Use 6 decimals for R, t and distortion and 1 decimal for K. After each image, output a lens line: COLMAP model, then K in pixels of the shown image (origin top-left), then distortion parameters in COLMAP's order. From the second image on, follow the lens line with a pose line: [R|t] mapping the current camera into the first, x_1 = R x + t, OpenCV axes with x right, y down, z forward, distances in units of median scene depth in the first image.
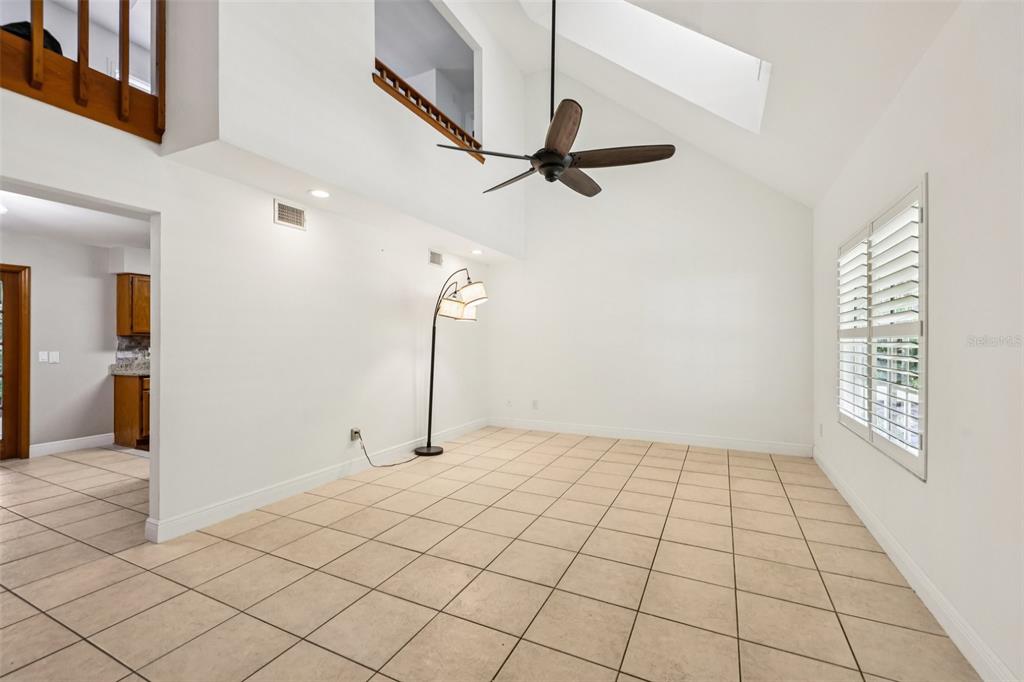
lens RADIAL K [[431.7, 0, 507.9], [0, 431.7, 337.3], [0, 0, 1]] dist [0.016588, -0.008175]
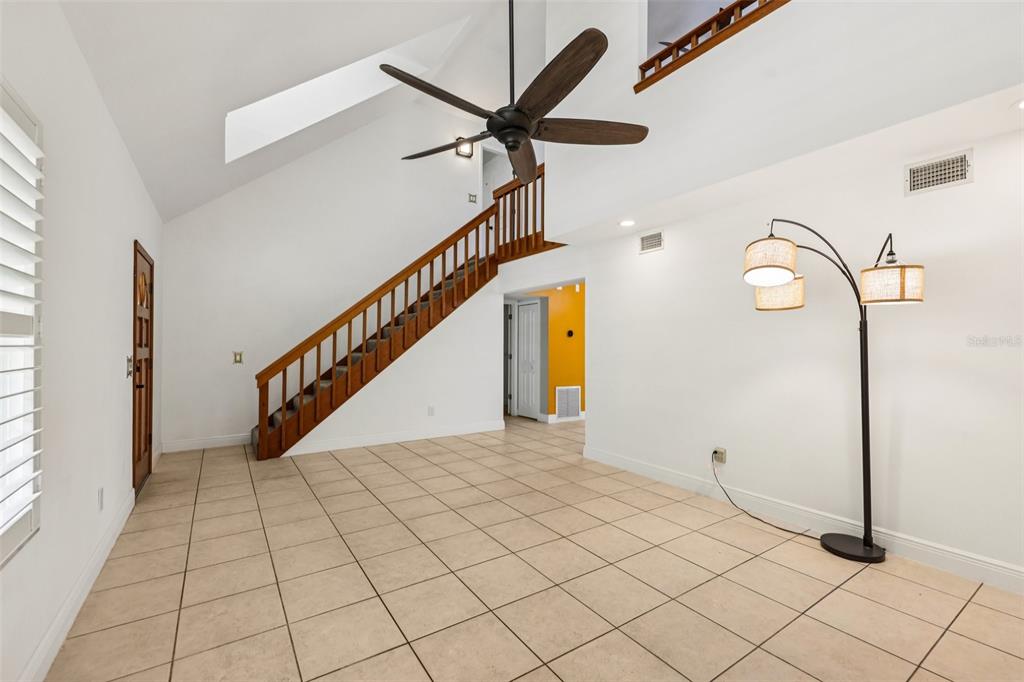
lens RADIAL K [[442.1, 0, 514.4], [0, 442.1, 344.0], [0, 0, 1]] dist [0.001668, 0.000027]
pose [[-0.489737, -0.009008, -0.871824, 0.743515], [0.001306, 0.999938, -0.011066, 0.011773], [0.871869, -0.006558, -0.489695, 1.274417]]
